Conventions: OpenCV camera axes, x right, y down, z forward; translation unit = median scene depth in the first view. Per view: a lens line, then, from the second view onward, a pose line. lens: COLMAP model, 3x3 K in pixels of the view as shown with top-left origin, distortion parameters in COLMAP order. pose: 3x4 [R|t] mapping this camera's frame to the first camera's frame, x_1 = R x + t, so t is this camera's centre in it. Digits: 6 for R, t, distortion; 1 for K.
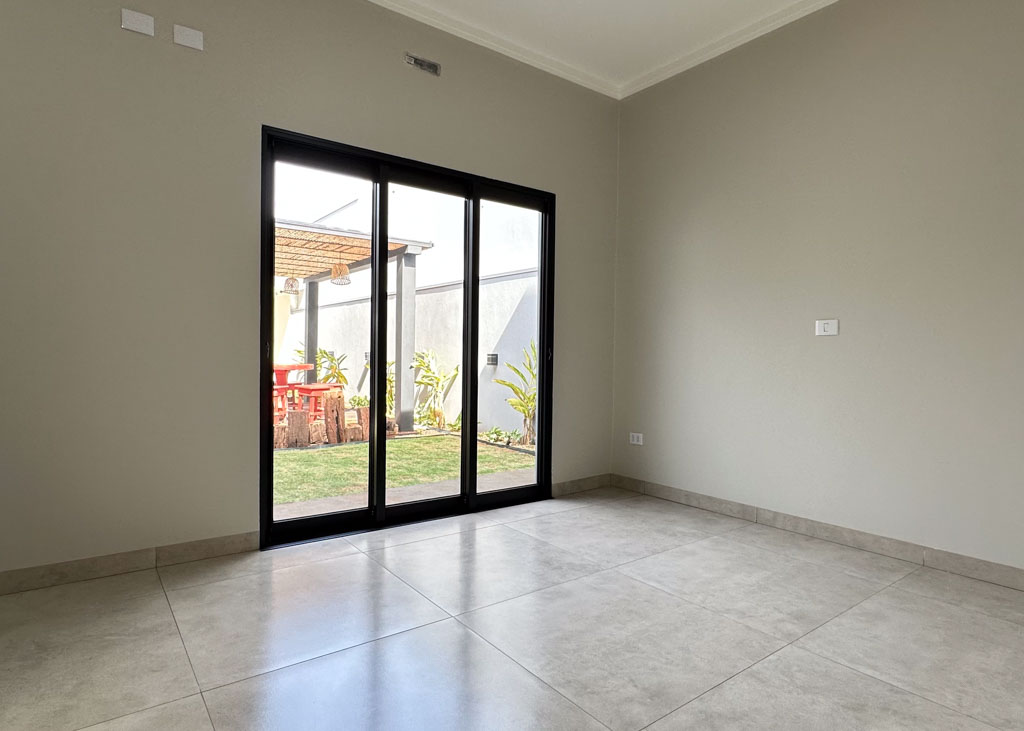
lens RADIAL K [[565.7, 0, 512.0], [0, 565.7, 365.5], [0, 0, 1]] dist [0.001282, -0.000342]
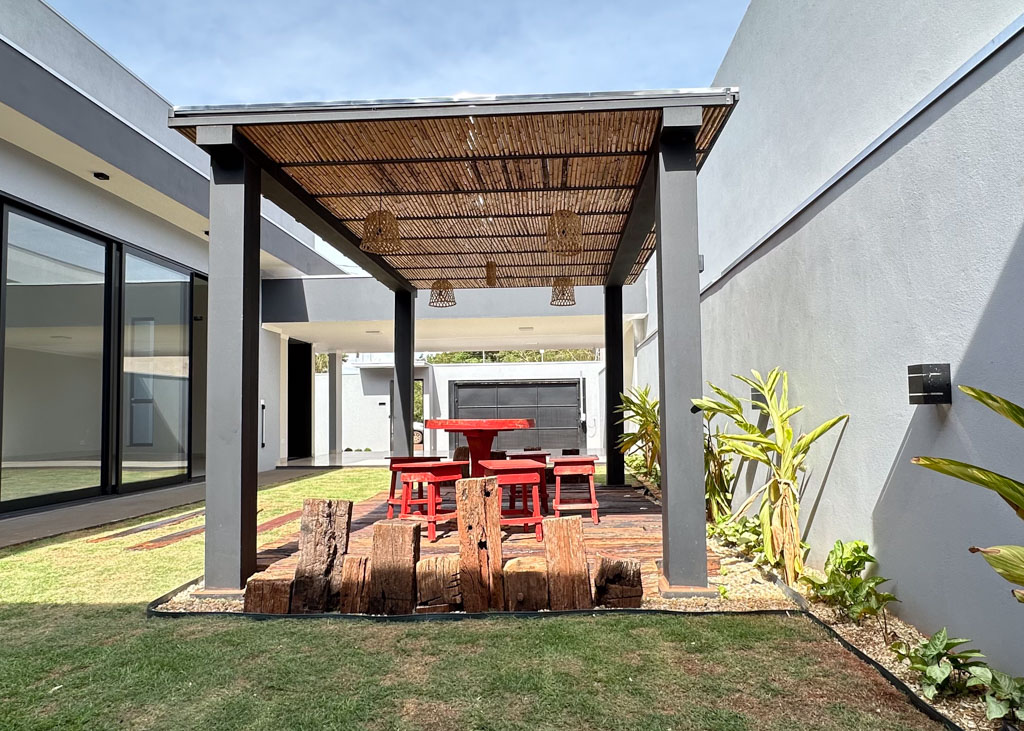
lens RADIAL K [[628.1, 0, 539.5], [0, 628.1, 384.8], [0, 0, 1]] dist [-0.022396, -0.000444]
pose [[0.775767, -0.056848, -0.628454, 0.021055], [0.014602, 0.997284, -0.072186, 0.018822], [0.630851, 0.046822, 0.774490, 1.163479]]
